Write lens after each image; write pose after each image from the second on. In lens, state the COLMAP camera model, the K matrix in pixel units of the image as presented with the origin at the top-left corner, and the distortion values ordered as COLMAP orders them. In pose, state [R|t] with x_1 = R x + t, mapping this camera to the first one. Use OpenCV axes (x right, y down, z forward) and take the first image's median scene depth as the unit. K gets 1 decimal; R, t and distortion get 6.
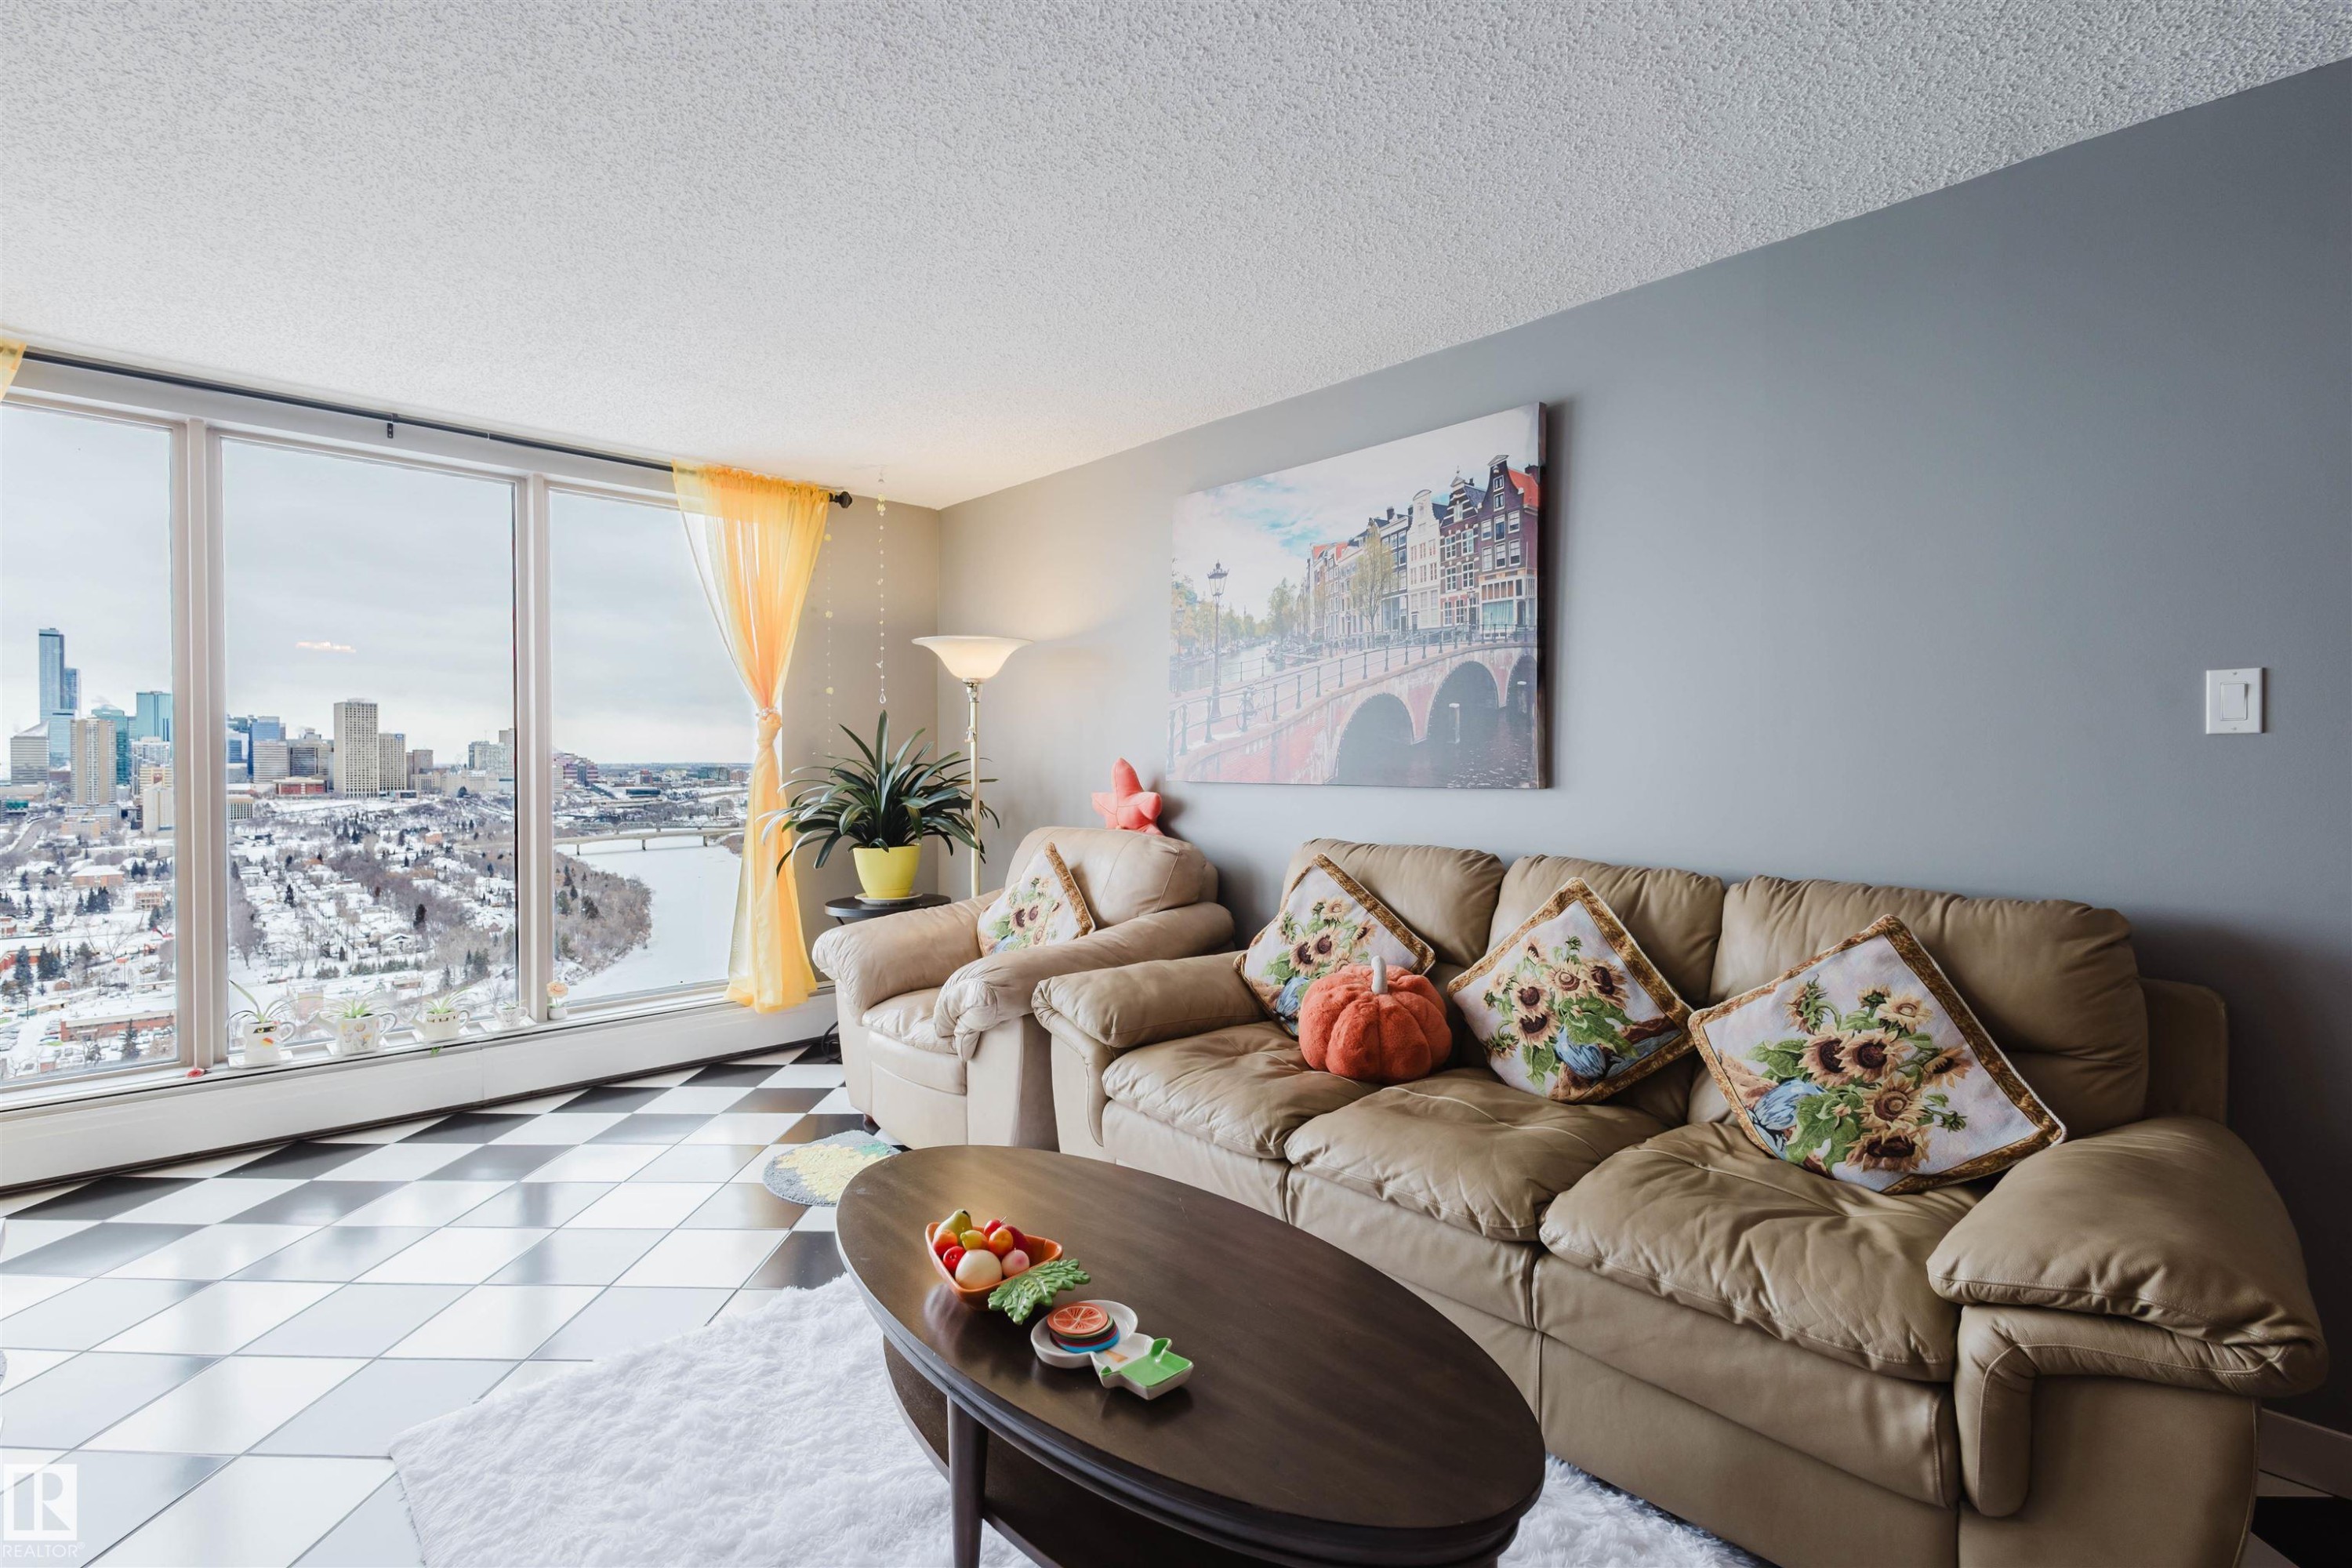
lens RADIAL K [[1080.2, 0, 1194.2], [0, 1080.2, 783.0], [0, 0, 1]] dist [0.004927, -0.001802]
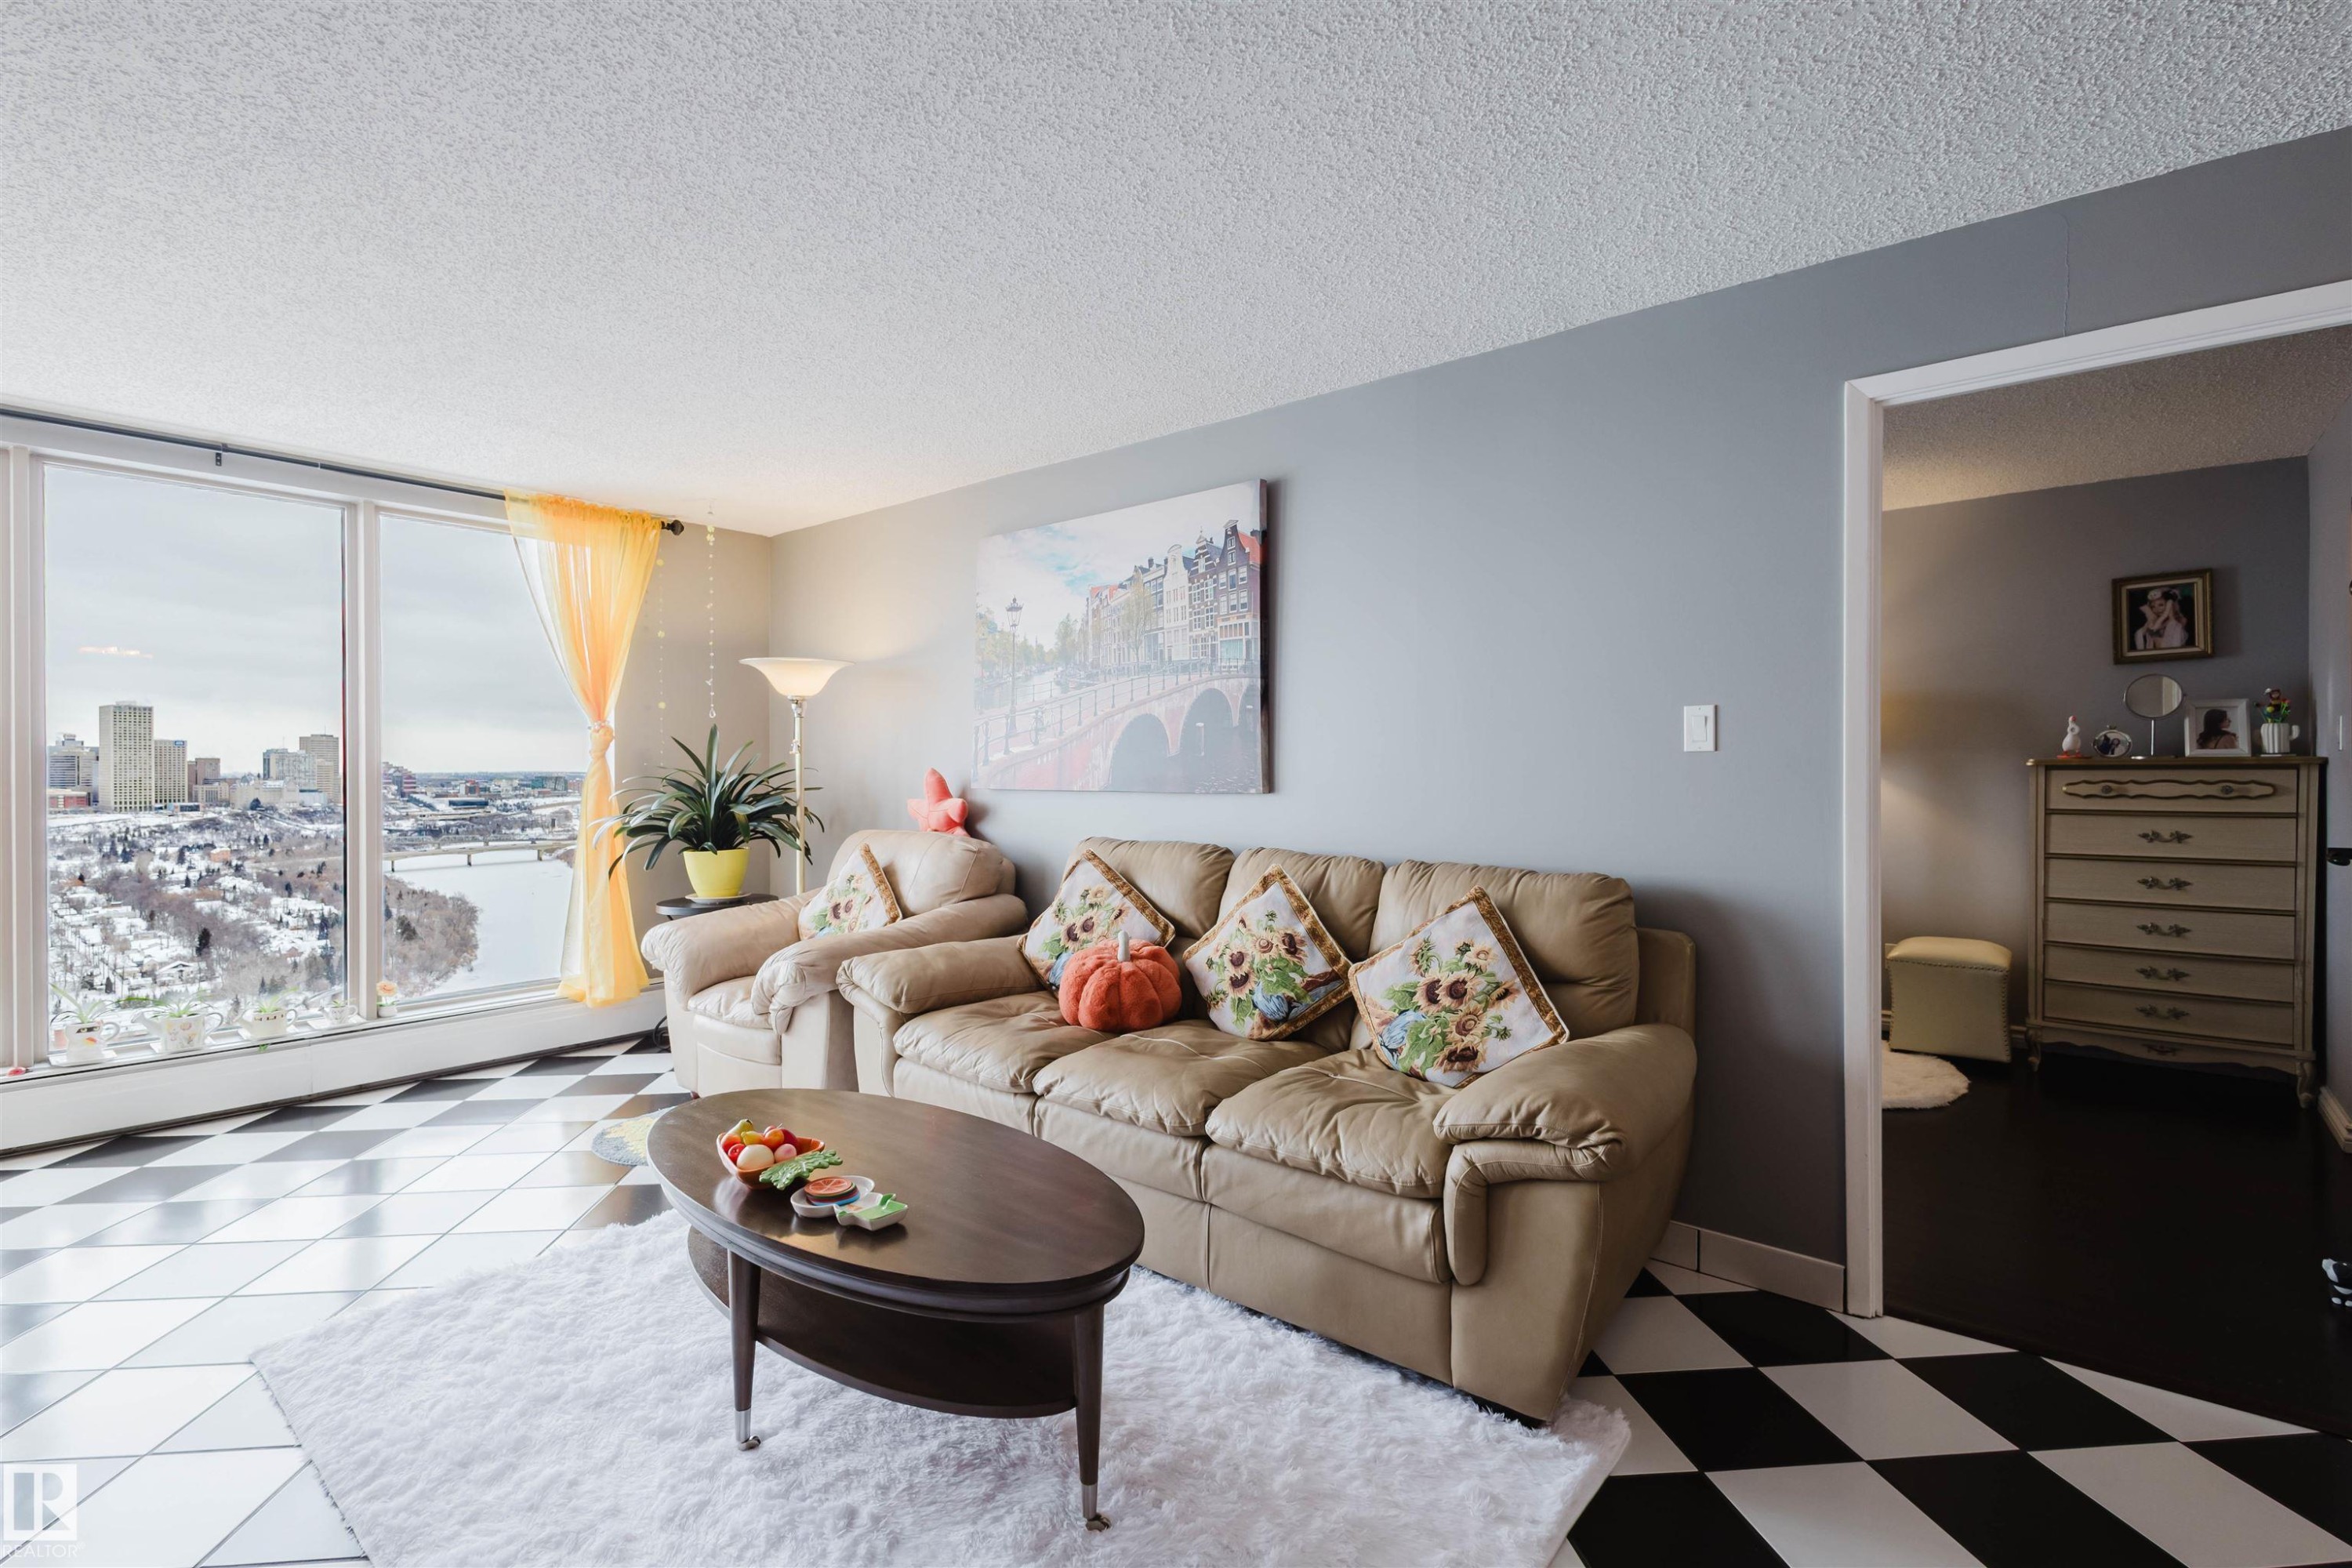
lens RADIAL K [[1080.2, 0, 1195.3], [0, 1080.2, 783.2], [0, 0, 1]] dist [0.004927, -0.001802]
pose [[0.992768, -0.002912, 0.120015, 0.083405], [0.003805, 0.999967, -0.007213, 0.001866], [-0.119990, 0.007617, 0.992746, -0.178223]]
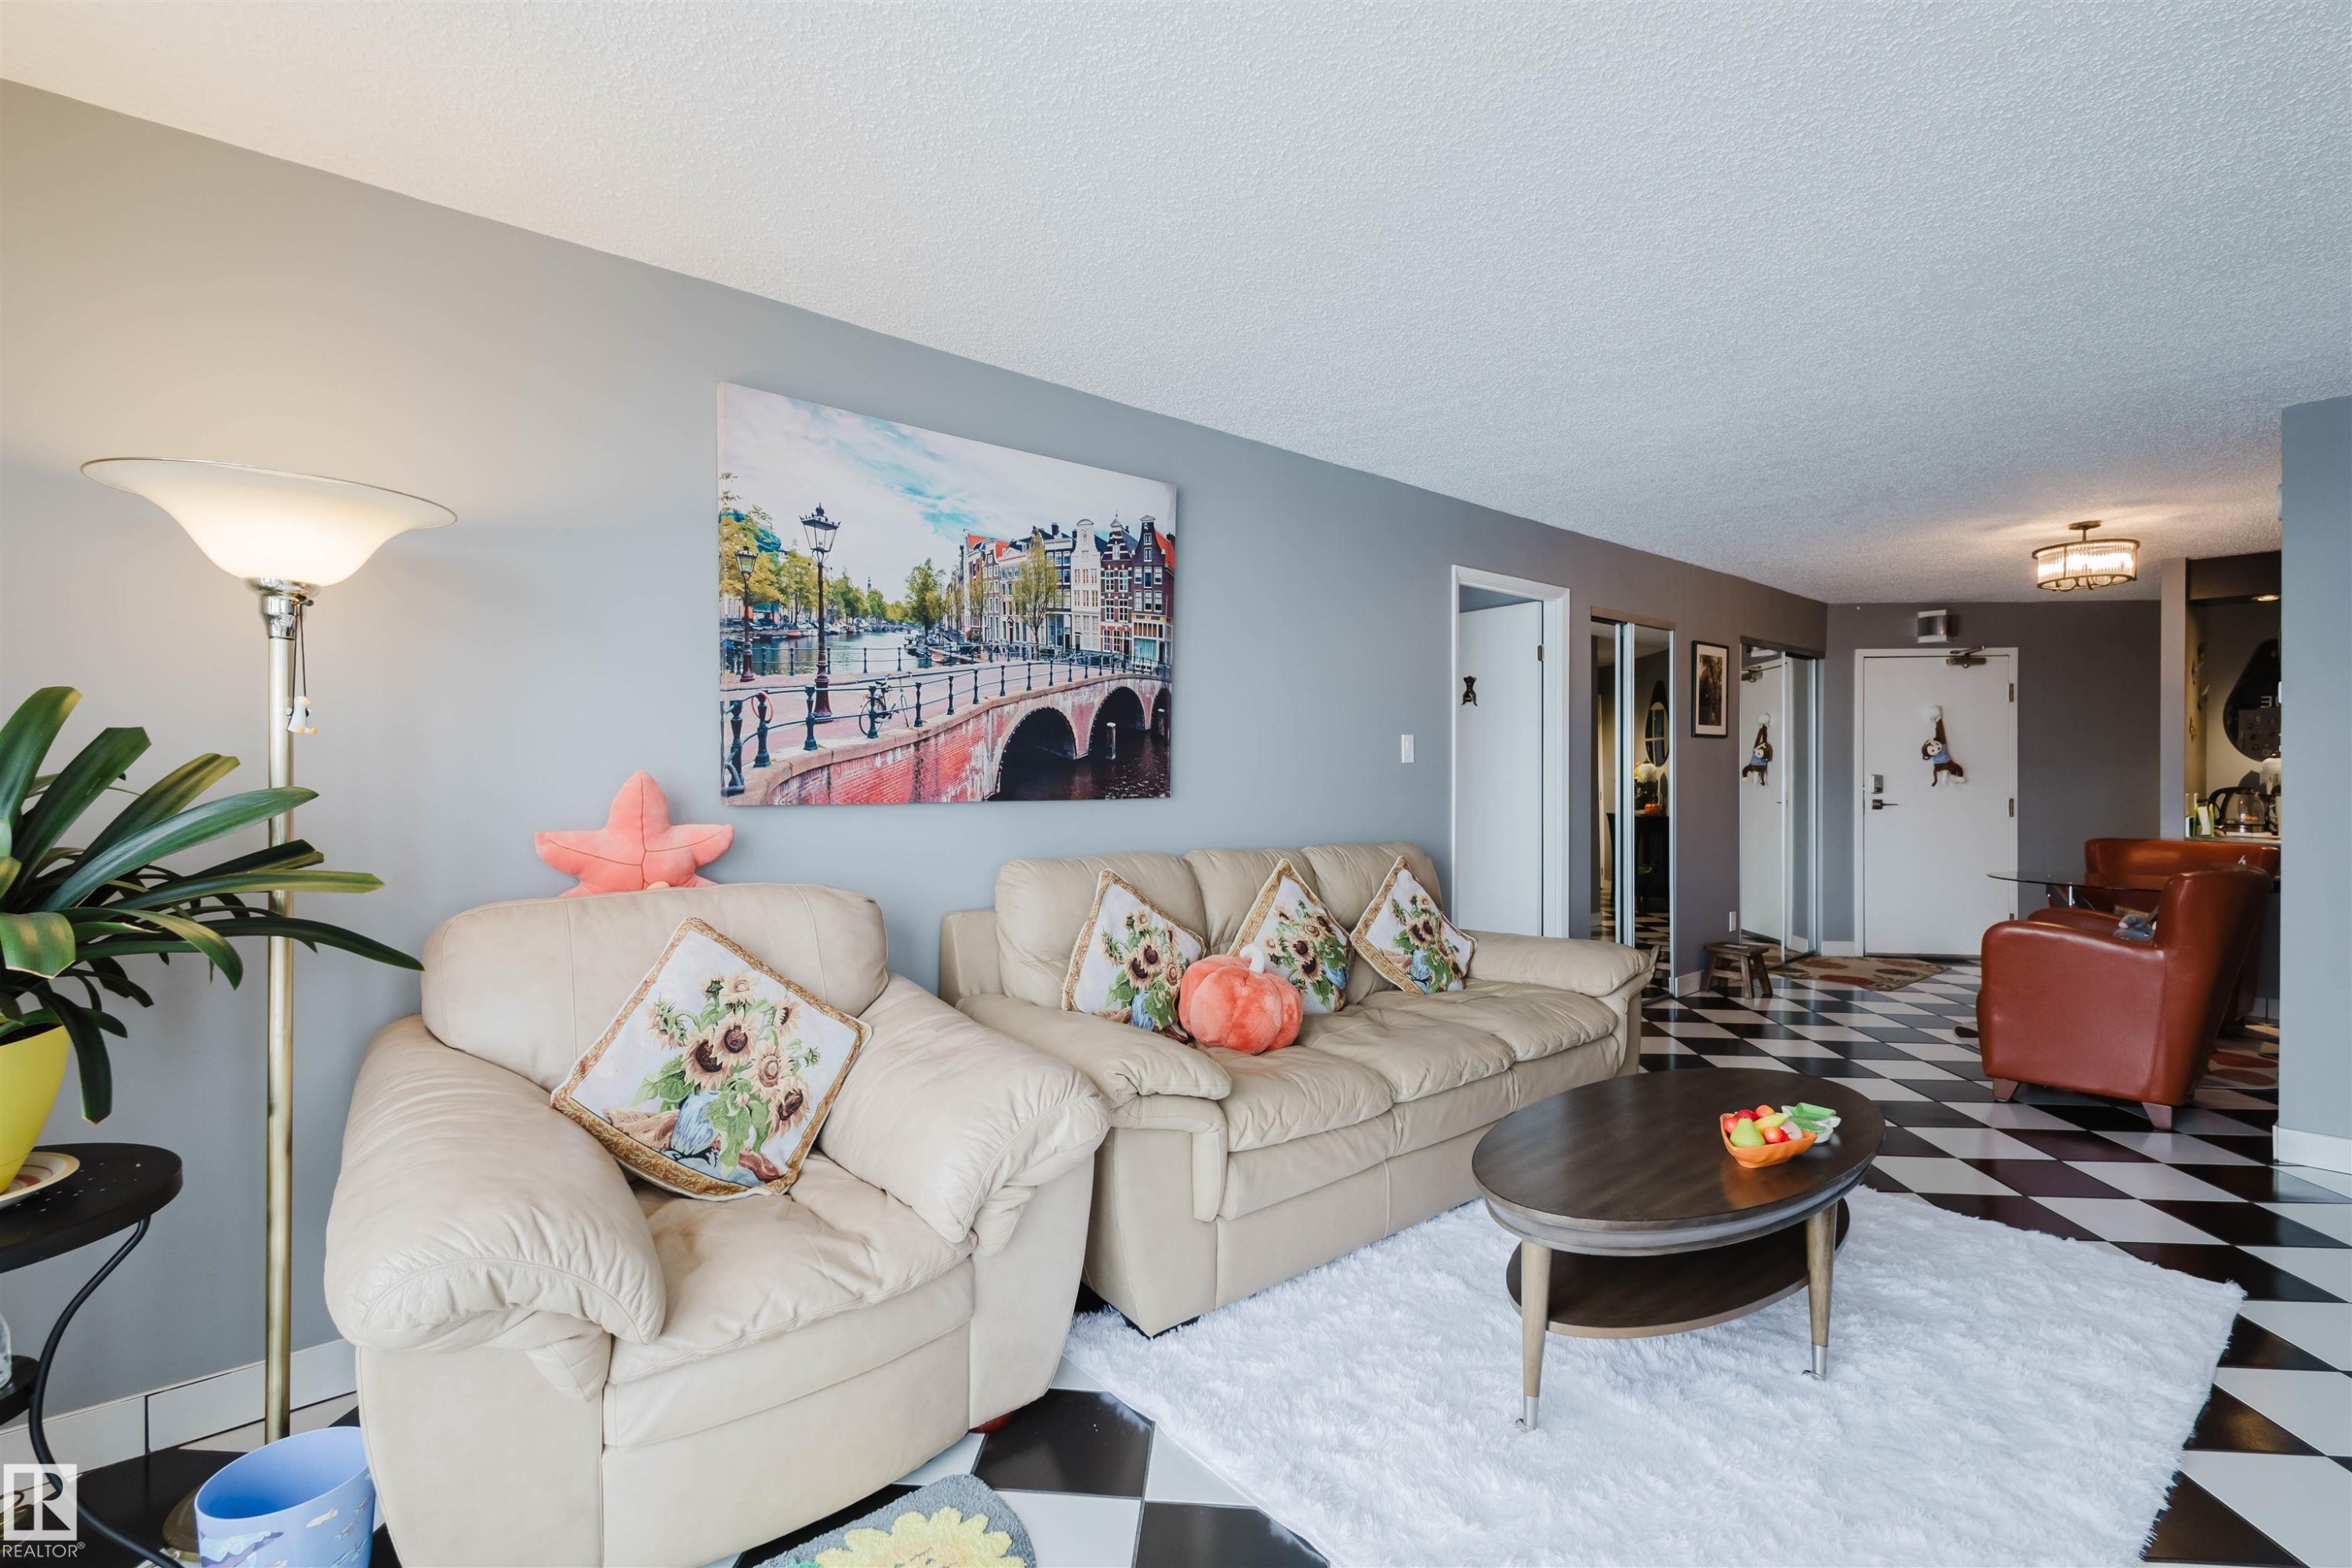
lens RADIAL K [[1080.2, 0, 1153.6], [0, 1080.2, 778.6], [0, 0, 1]] dist [0.004927, -0.001802]
pose [[0.058267, -0.009947, 0.998252, -0.790113], [0.016084, 0.999830, 0.009024, -0.023802], [-0.998171, 0.015530, 0.058417, 0.819800]]
